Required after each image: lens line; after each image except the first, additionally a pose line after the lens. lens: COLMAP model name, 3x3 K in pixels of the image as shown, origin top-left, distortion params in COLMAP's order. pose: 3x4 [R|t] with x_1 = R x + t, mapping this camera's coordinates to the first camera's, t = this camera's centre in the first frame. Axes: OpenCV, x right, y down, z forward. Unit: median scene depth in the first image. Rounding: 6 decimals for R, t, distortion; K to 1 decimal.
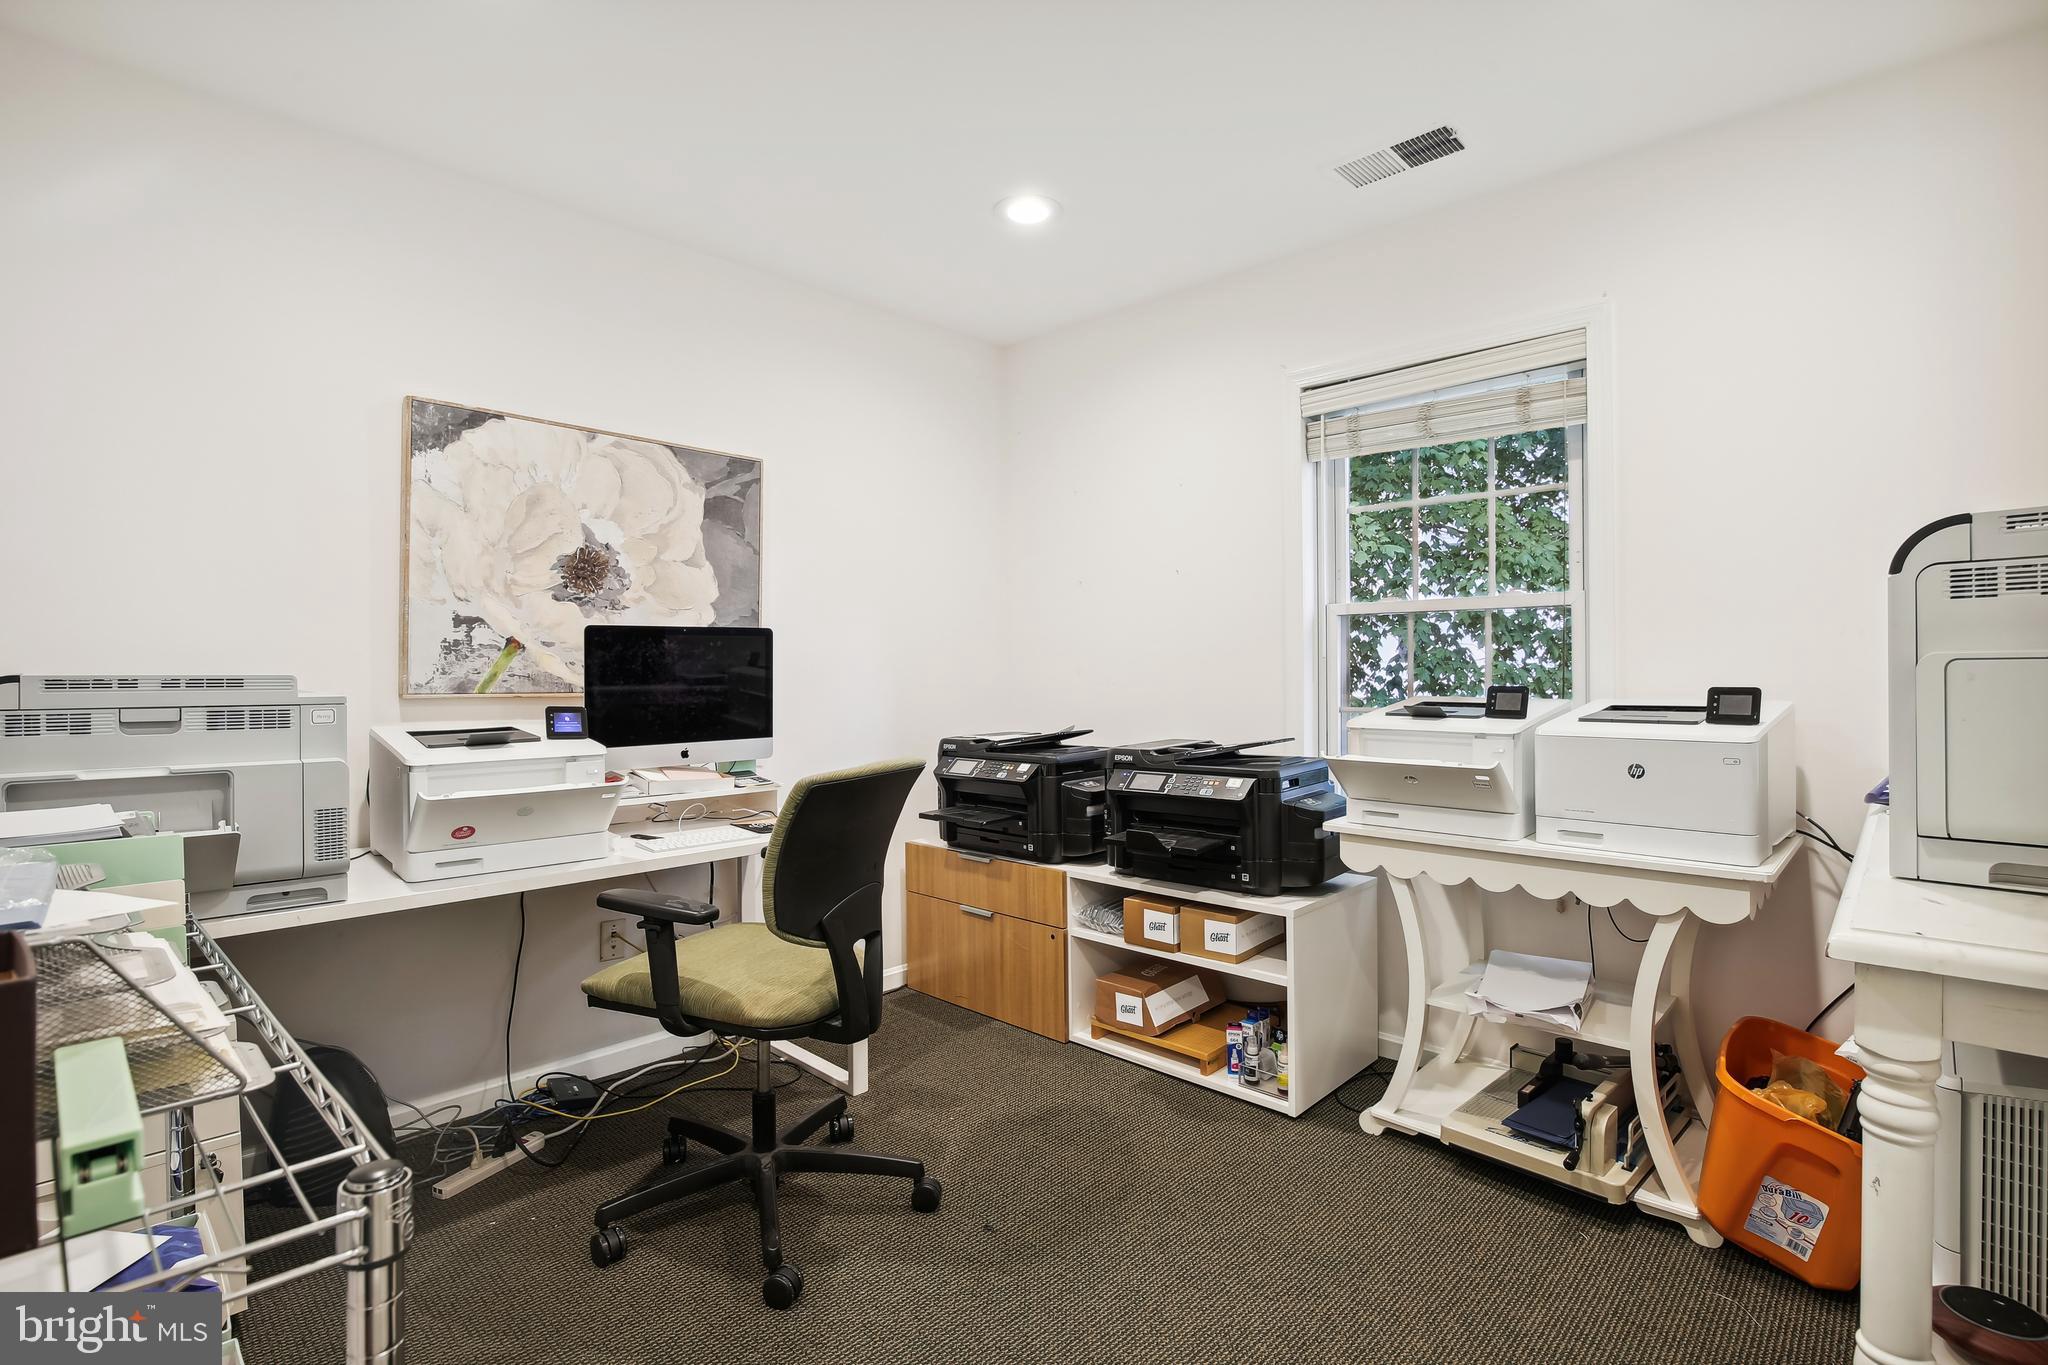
lens RADIAL K [[959.2, 0, 1019.3], [0, 959.2, 673.6], [0, 0, 1]] dist [-0.036684, 0.007718]
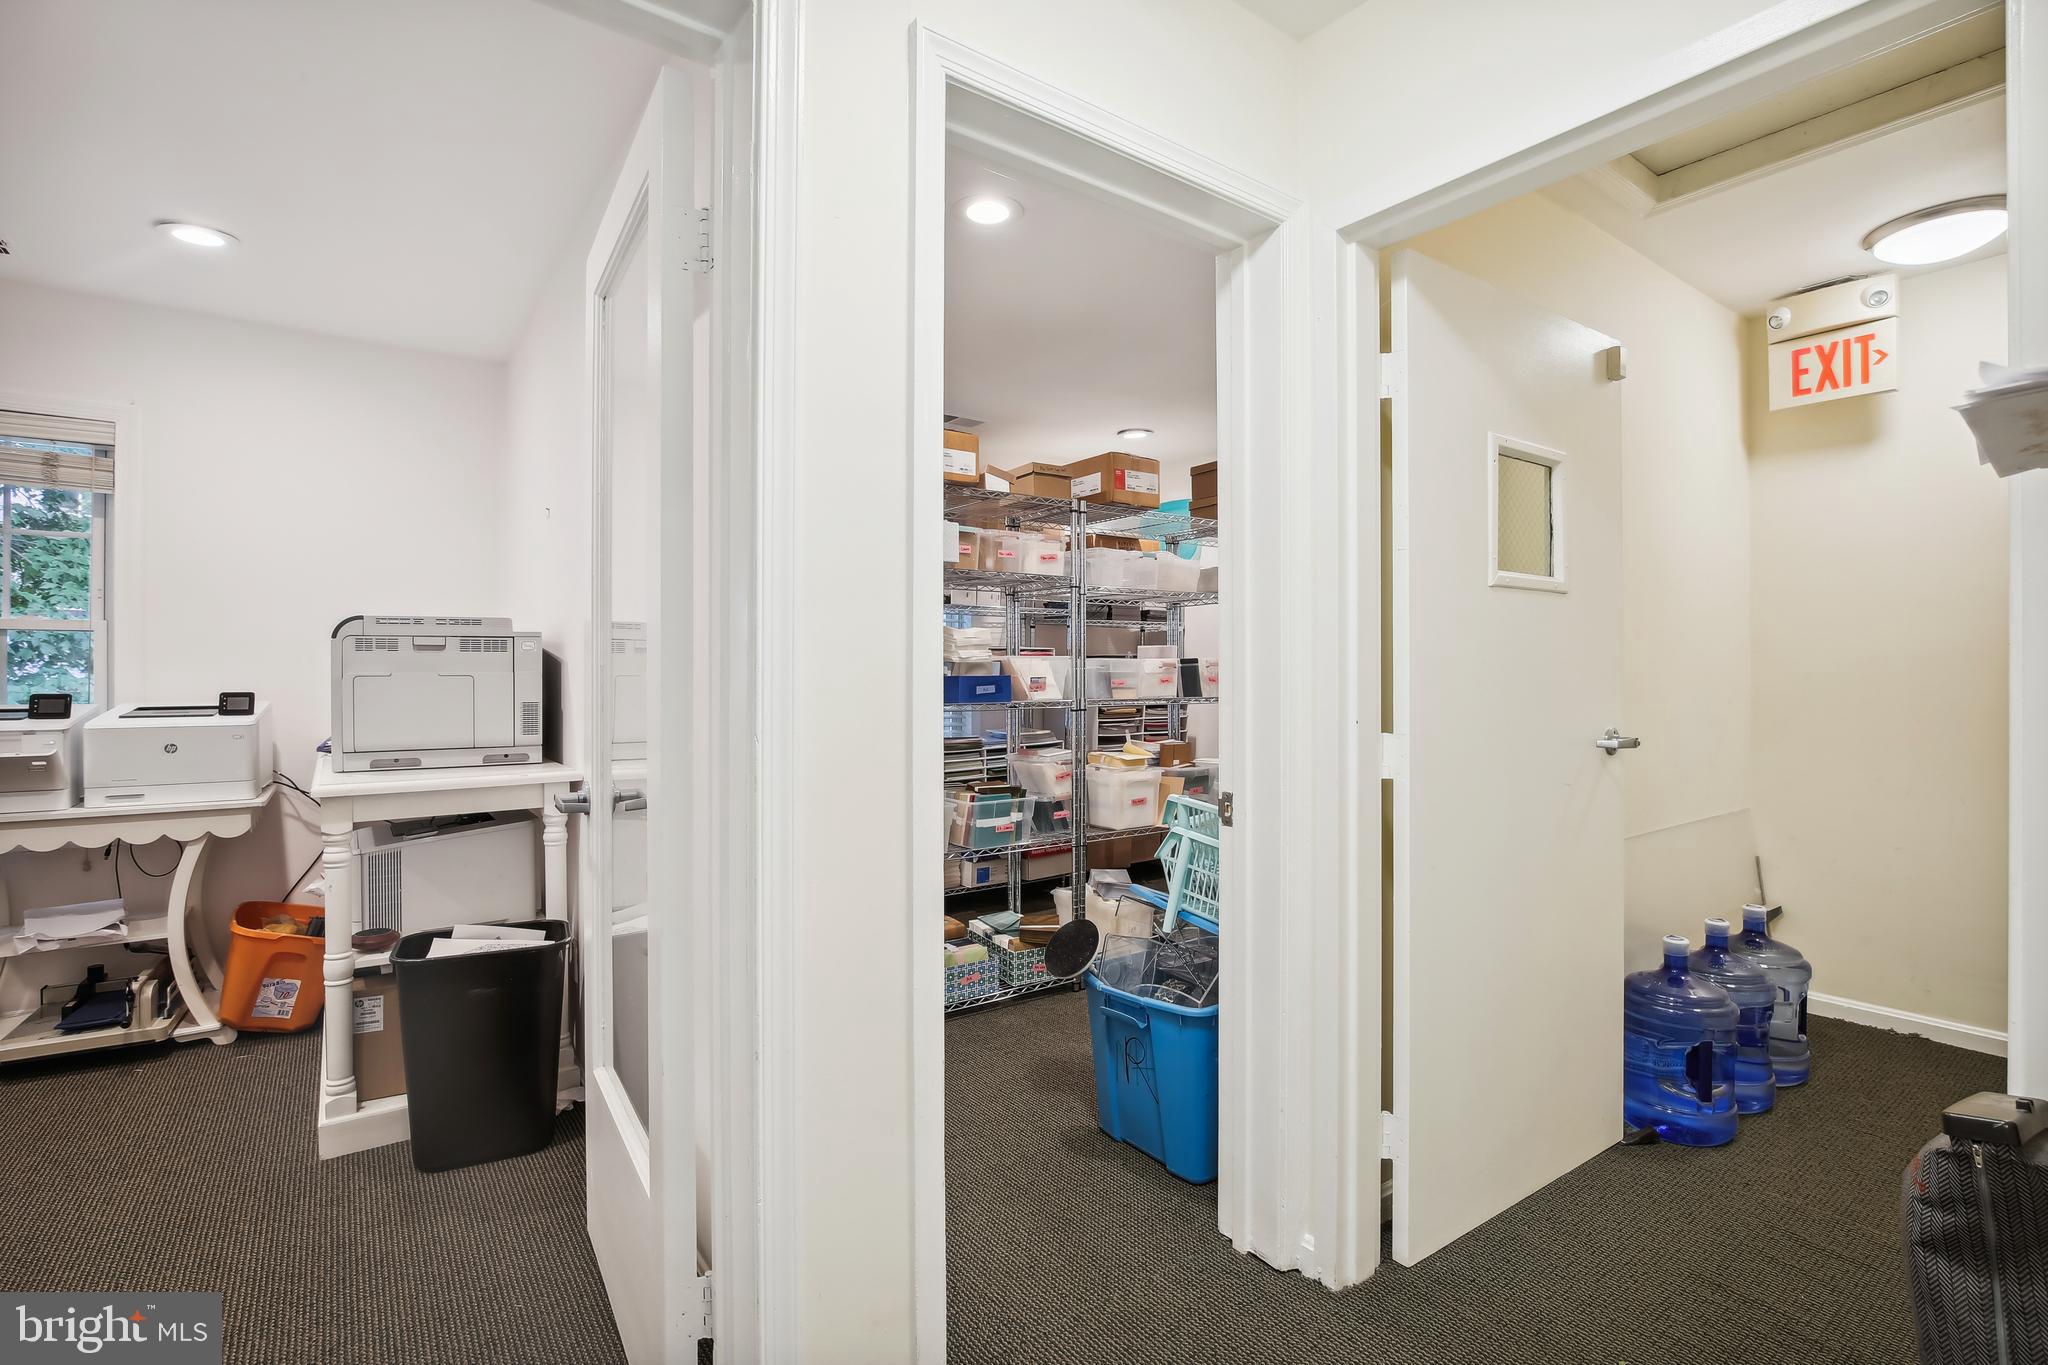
lens RADIAL K [[962.8, 0, 1061.8], [0, 962.8, 678.7], [0, 0, 1]] dist [-0.035212, 0.009092]
pose [[0.148989, 0.007979, 0.988807, -0.614280], [0.004658, 0.999951, -0.008770, 0.011296], [-0.988828, 0.005913, 0.148944, -0.626615]]
